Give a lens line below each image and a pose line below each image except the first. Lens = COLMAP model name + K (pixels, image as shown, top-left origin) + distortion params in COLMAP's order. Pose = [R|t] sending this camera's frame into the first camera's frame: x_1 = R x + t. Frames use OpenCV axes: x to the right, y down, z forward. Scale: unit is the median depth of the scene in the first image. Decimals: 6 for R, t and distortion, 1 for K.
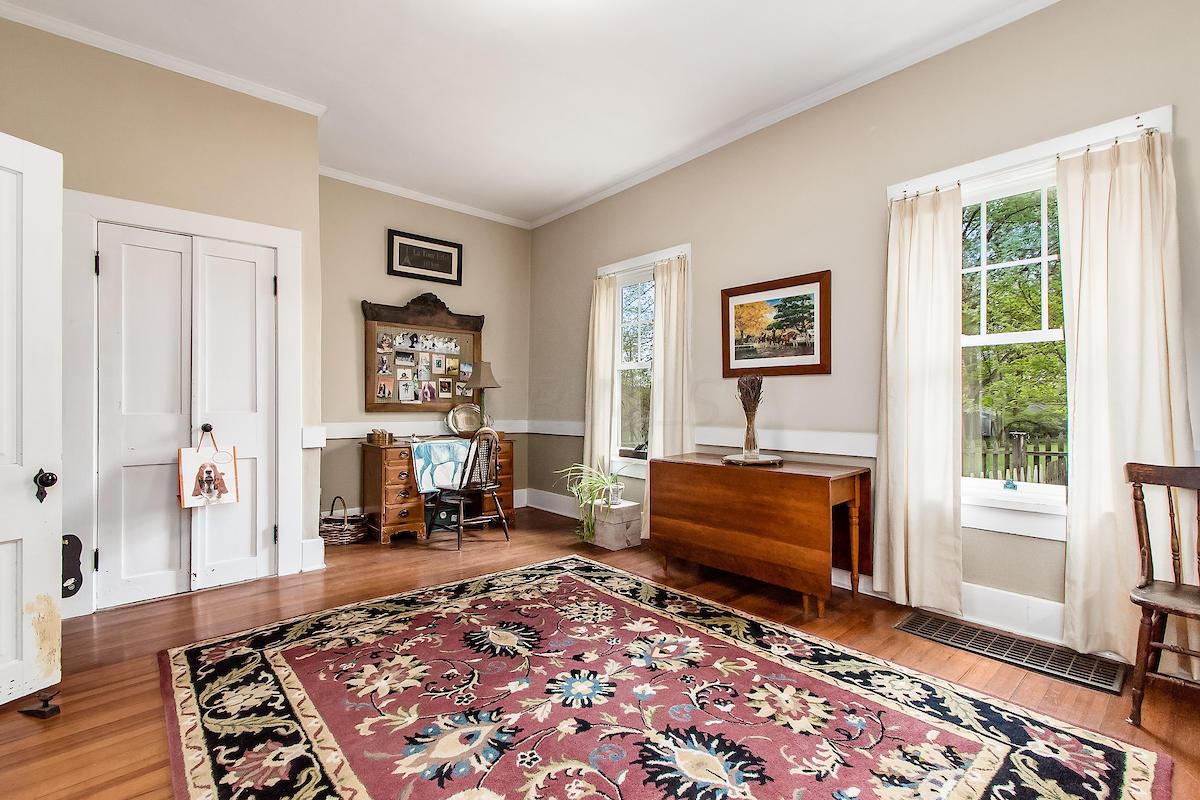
lens RADIAL K [[524.3, 0, 602.8], [0, 524.3, 409.8], [0, 0, 1]] dist [0.002585, -0.001591]
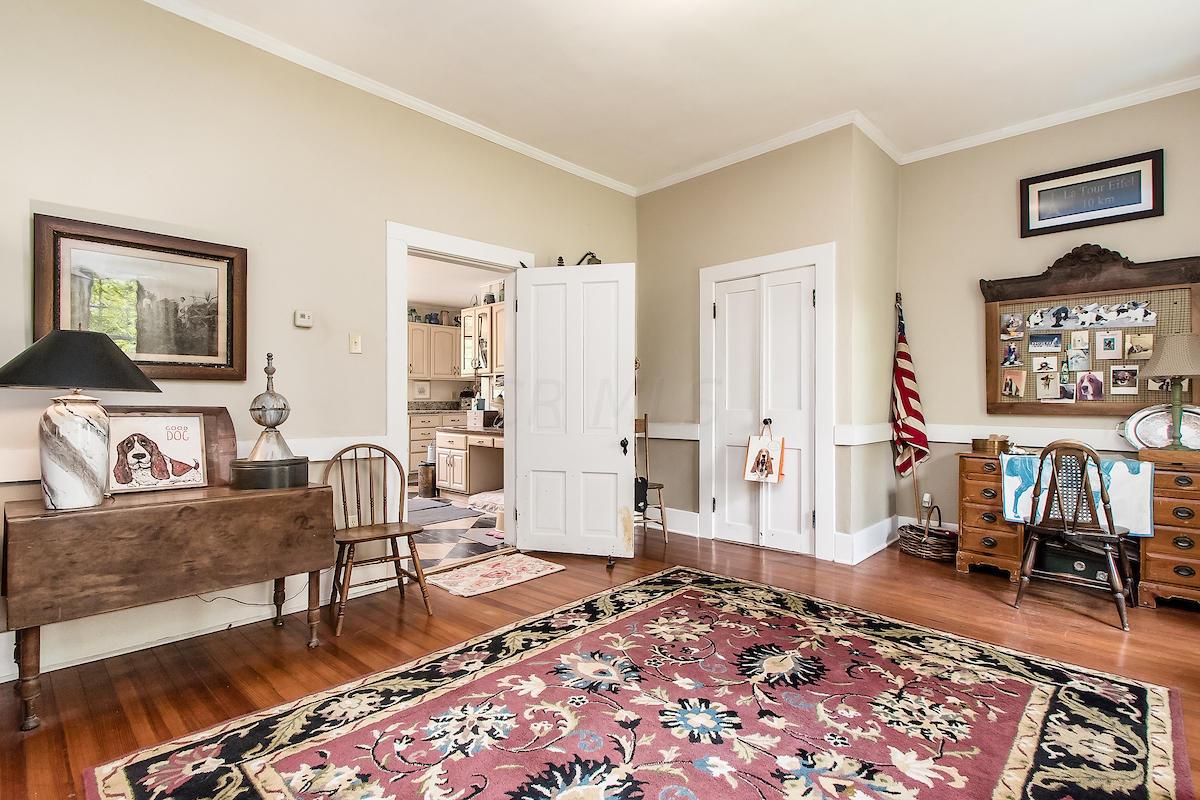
lens RADIAL K [[566.6, 0, 605.8], [0, 566.6, 404.2], [0, 0, 1]] dist [-0.000256, -0.002479]
pose [[0.087358, 0.001670, -0.996176, 0.750736], [-0.015153, 0.999885, 0.000347, -0.003136], [0.996062, 0.015065, 0.087373, 0.623247]]
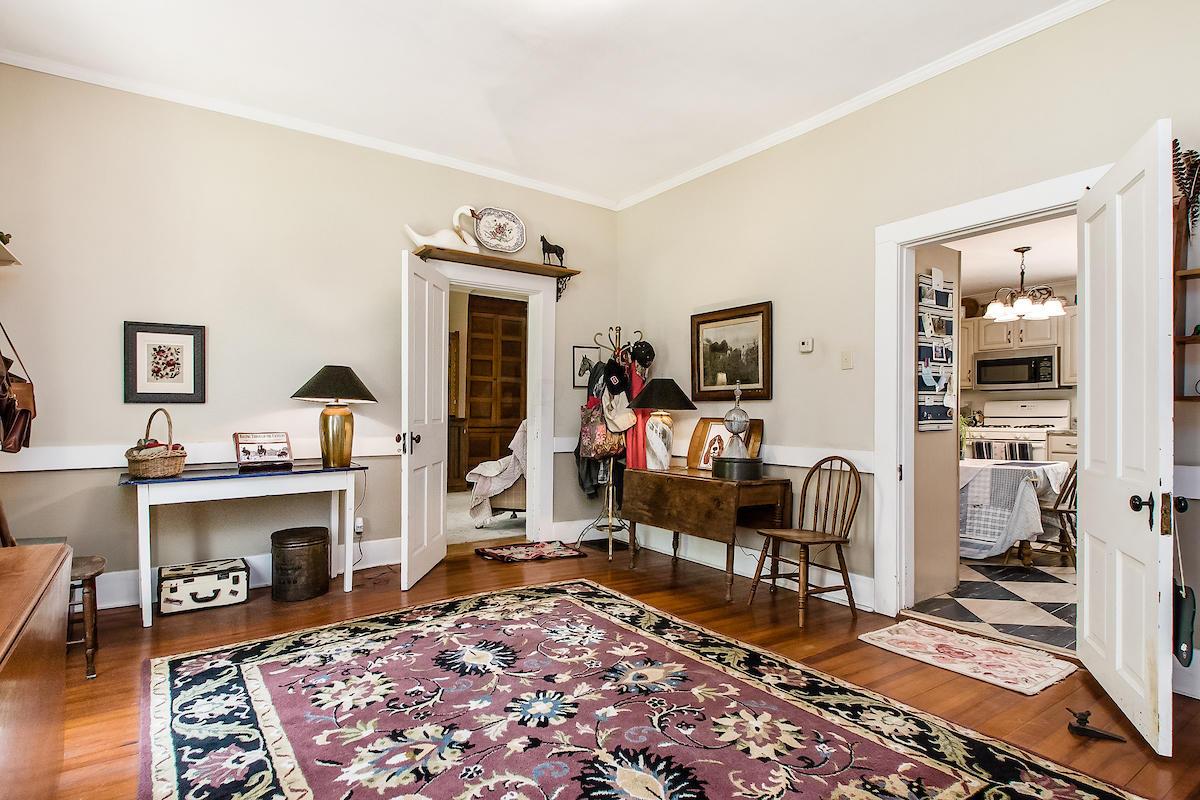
lens RADIAL K [[626.9, 0, 593.4], [0, 626.9, 407.0], [0, 0, 1]] dist [0.001782, -0.001211]
pose [[-0.993053, -0.005725, 0.117529, -0.223256], [-0.005402, 0.999981, 0.003070, -0.023227], [-0.117544, 0.002414, -0.993065, 1.776496]]
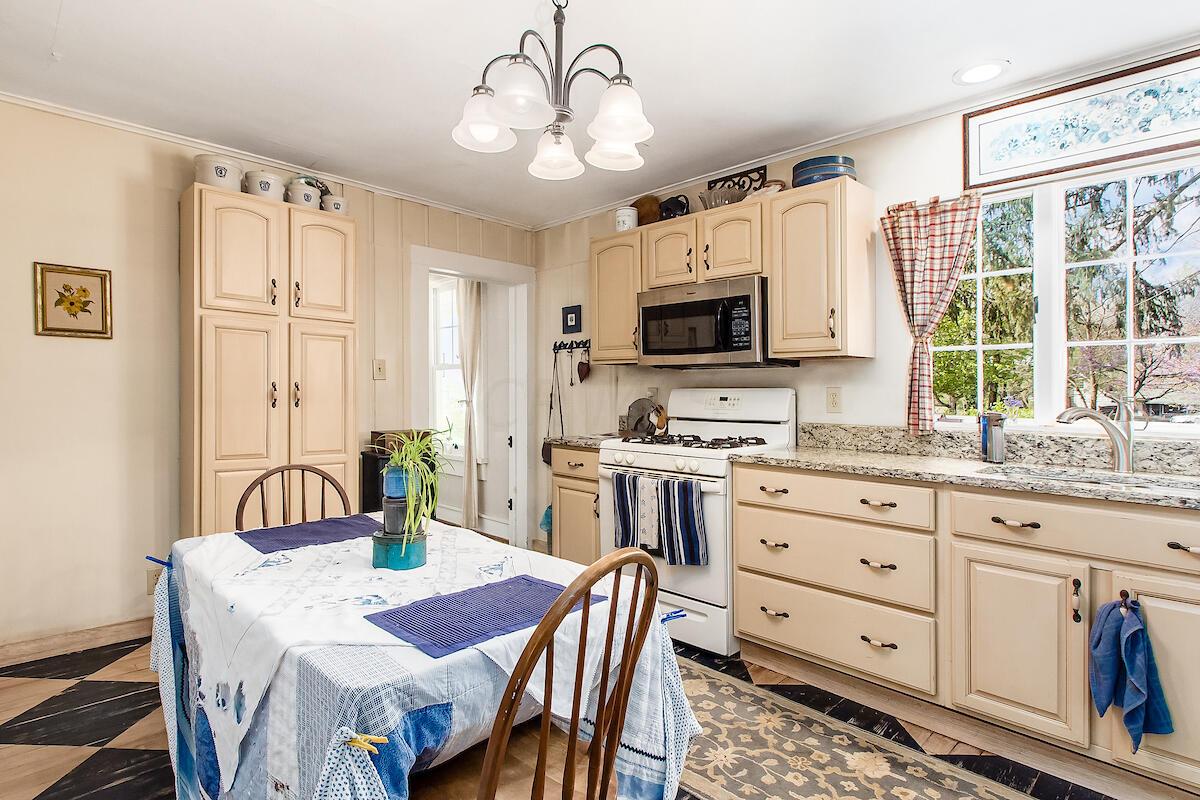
lens RADIAL K [[626.9, 0, 600.7], [0, 626.9, 388.8], [0, 0, 1]] dist [0.001782, -0.001211]
pose [[-0.998552, -0.013709, -0.052012, -1.399470], [-0.013915, 0.999897, 0.003592, -0.051717], [0.051958, 0.004311, -0.998640, 0.247824]]
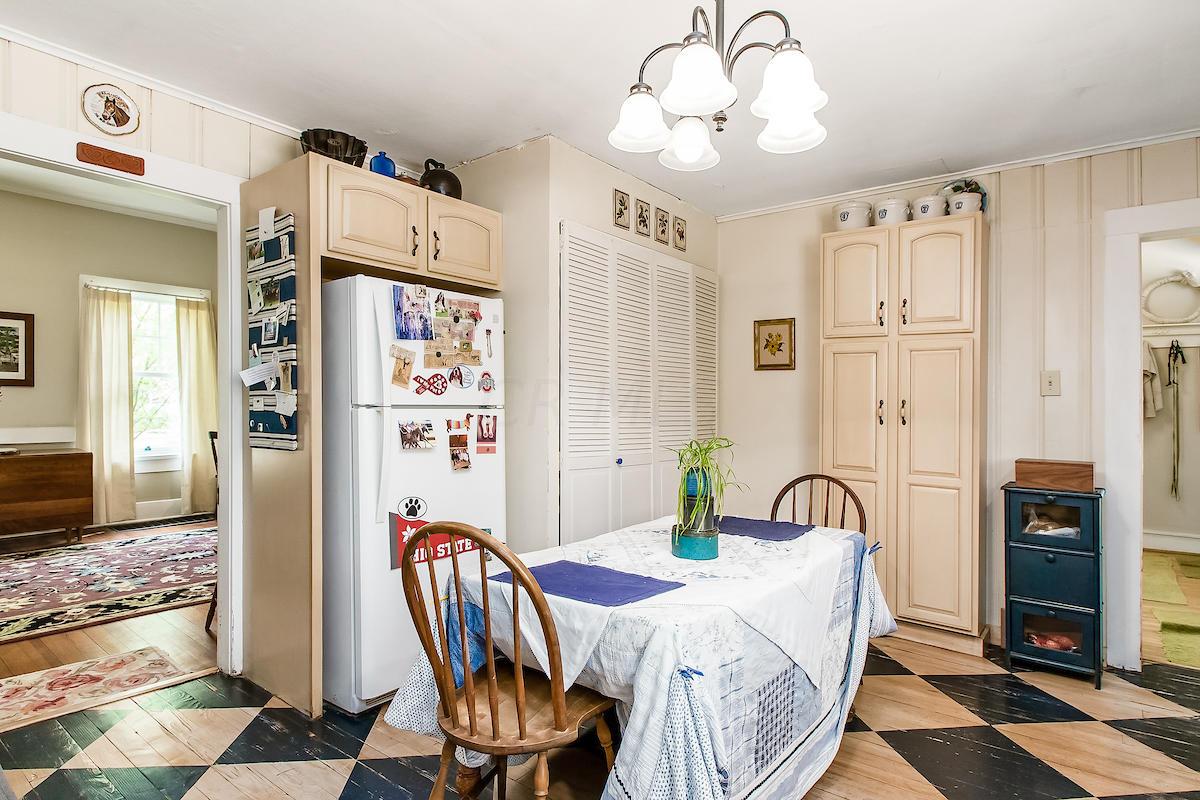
lens RADIAL K [[626.9, 0, 580.0], [0, 626.9, 406.2], [0, 0, 1]] dist [0.001782, -0.001211]
pose [[-0.166421, -0.004626, 0.986044, -2.028444], [-0.003677, 0.999985, 0.004071, -0.040489], [-0.986048, -0.002948, -0.166436, -0.228947]]
